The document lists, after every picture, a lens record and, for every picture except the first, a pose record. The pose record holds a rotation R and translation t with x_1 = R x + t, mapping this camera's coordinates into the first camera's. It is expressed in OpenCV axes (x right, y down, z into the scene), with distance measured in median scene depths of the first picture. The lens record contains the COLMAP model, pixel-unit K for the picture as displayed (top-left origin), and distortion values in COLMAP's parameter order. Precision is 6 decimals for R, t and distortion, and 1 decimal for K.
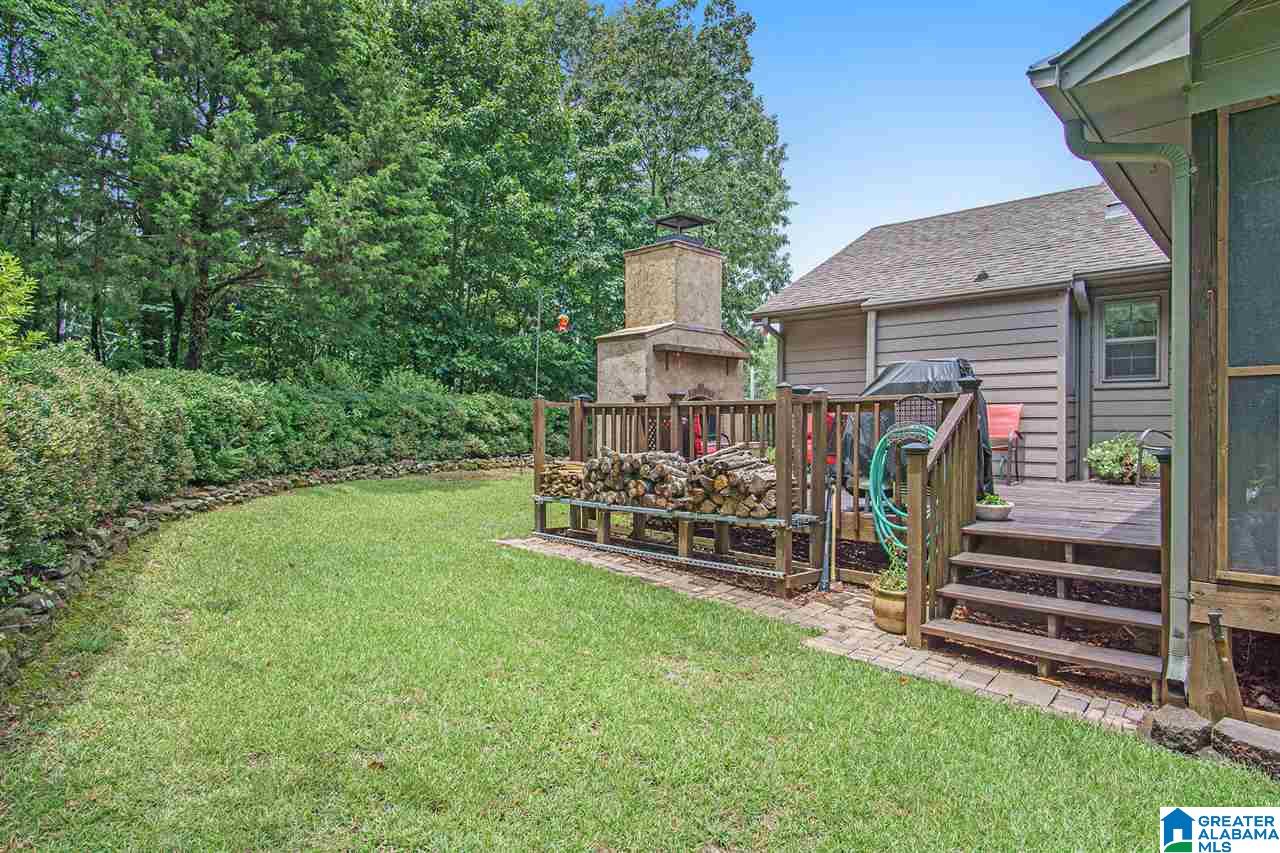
lens RADIAL K [[698.7, 0, 628.7], [0, 698.7, 430.5], [0, 0, 1]] dist [-0.026241, 0.000534]
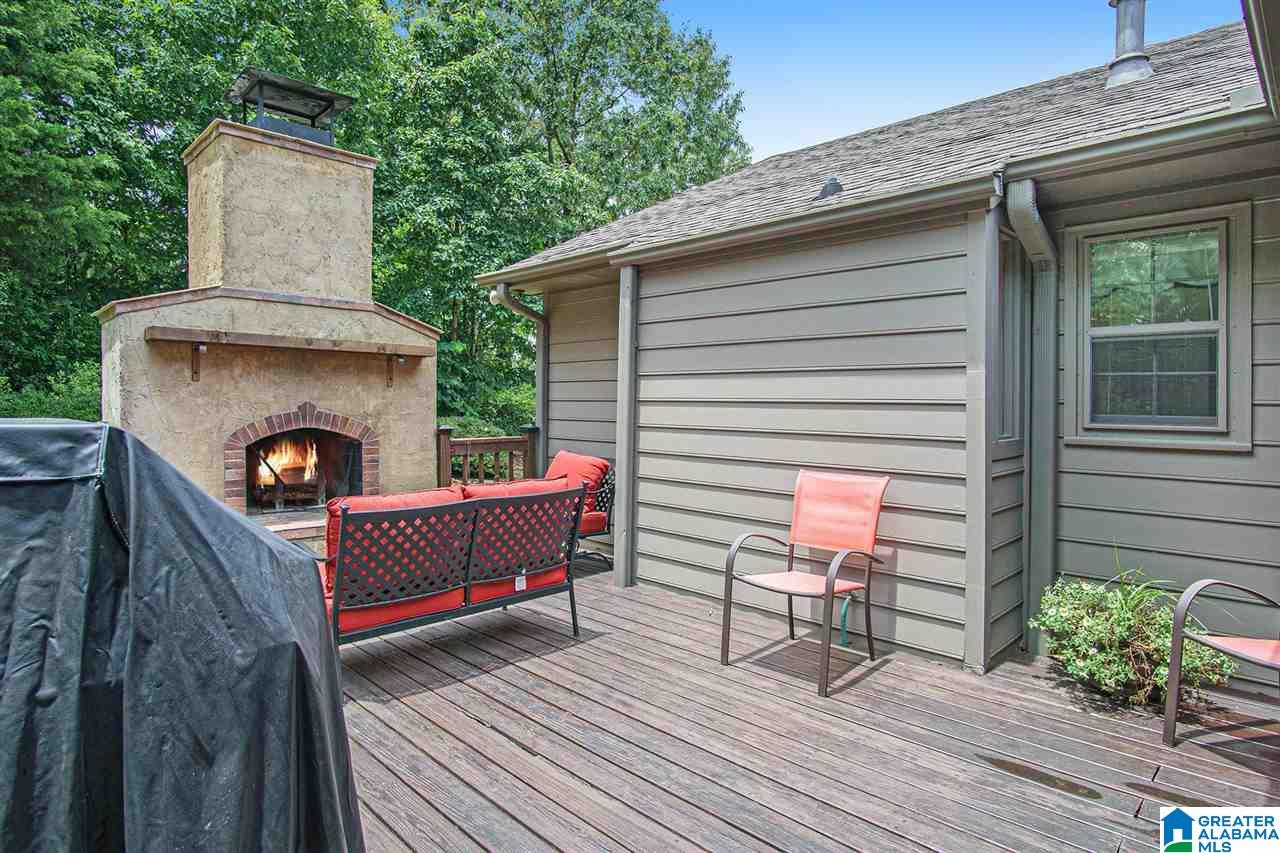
lens RADIAL K [[700.3, 0, 638.4], [0, 700.3, 407.0], [0, 0, 1]] dist [-0.000729, 0.000234]
pose [[0.999602, 0.017545, -0.022072, 0.426594], [-0.017873, 0.999732, -0.014743, -0.072619], [0.021808, 0.015131, 0.999648, 0.569367]]
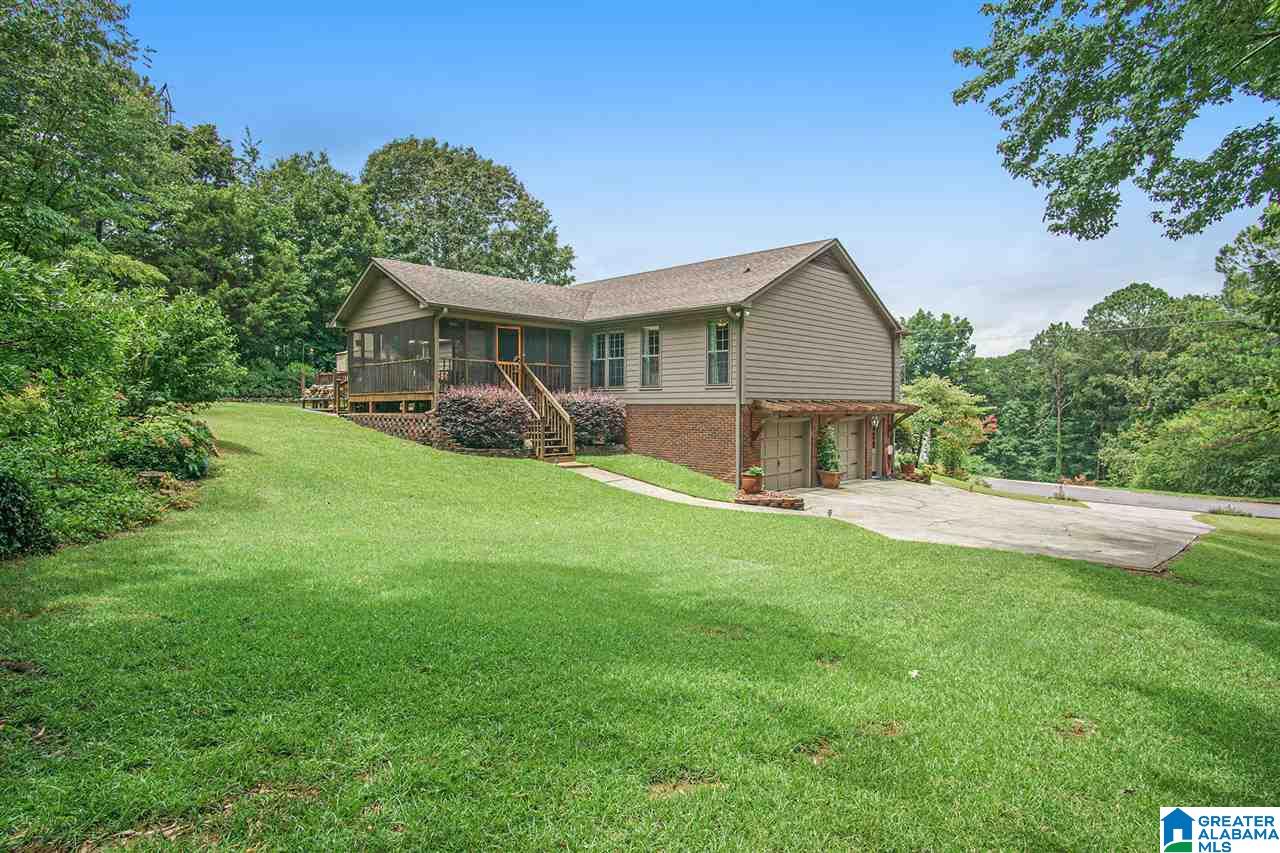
lens RADIAL K [[702.3, 0, 631.4], [0, 702.3, 419.9], [0, 0, 1]] dist [-0.024237, 0.001554]
pose [[0.999971, 0.005232, -0.005478, 1.459589], [-0.005202, 0.999971, 0.005628, 0.158180], [0.005507, -0.005600, 0.999969, -2.411028]]
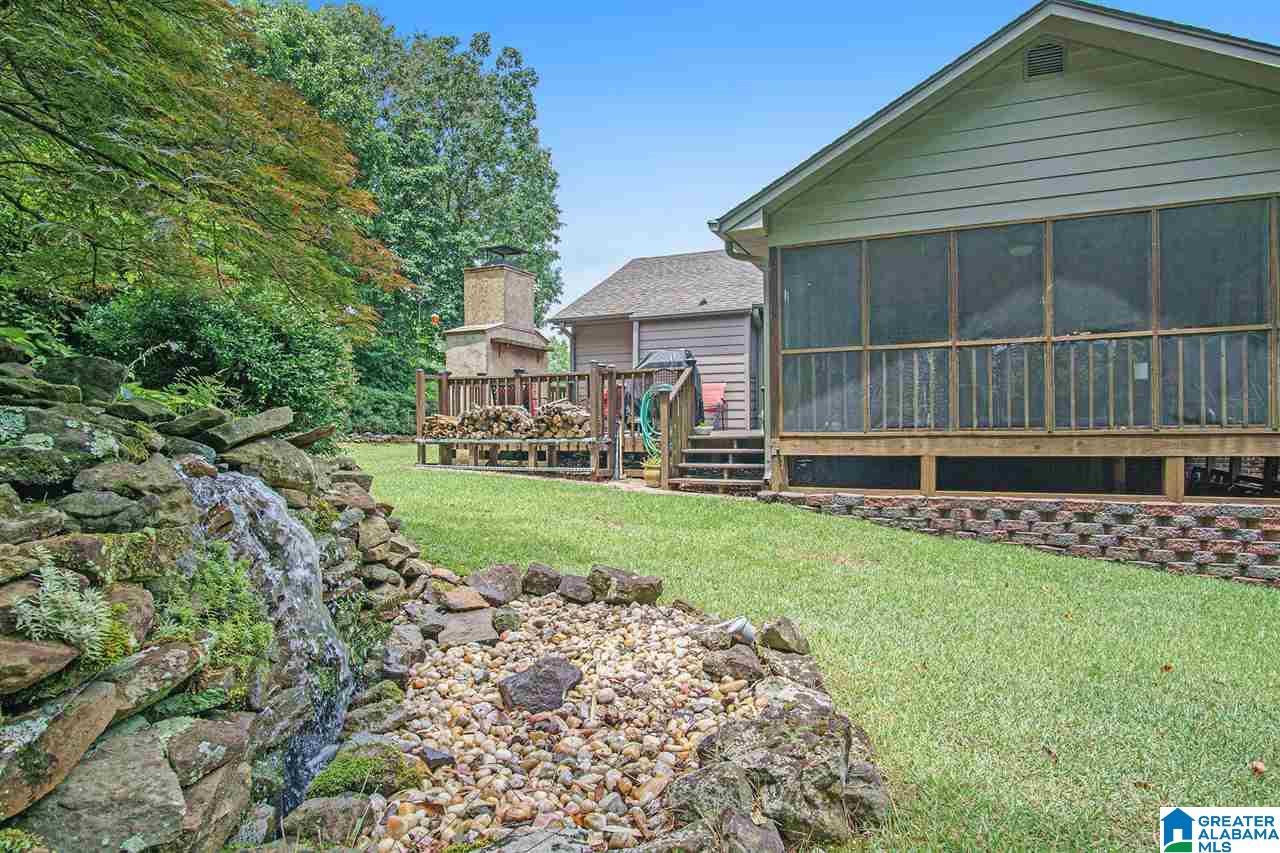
lens RADIAL K [[694.6, 0, 639.1], [0, 694.6, 424.8], [0, 0, 1]] dist [-0.019639, 0.002463]
pose [[0.937432, -0.004809, 0.348137, -0.185964], [0.009388, 0.999890, -0.011467, 0.076766], [-0.348043, 0.014017, 0.937374, -0.448107]]
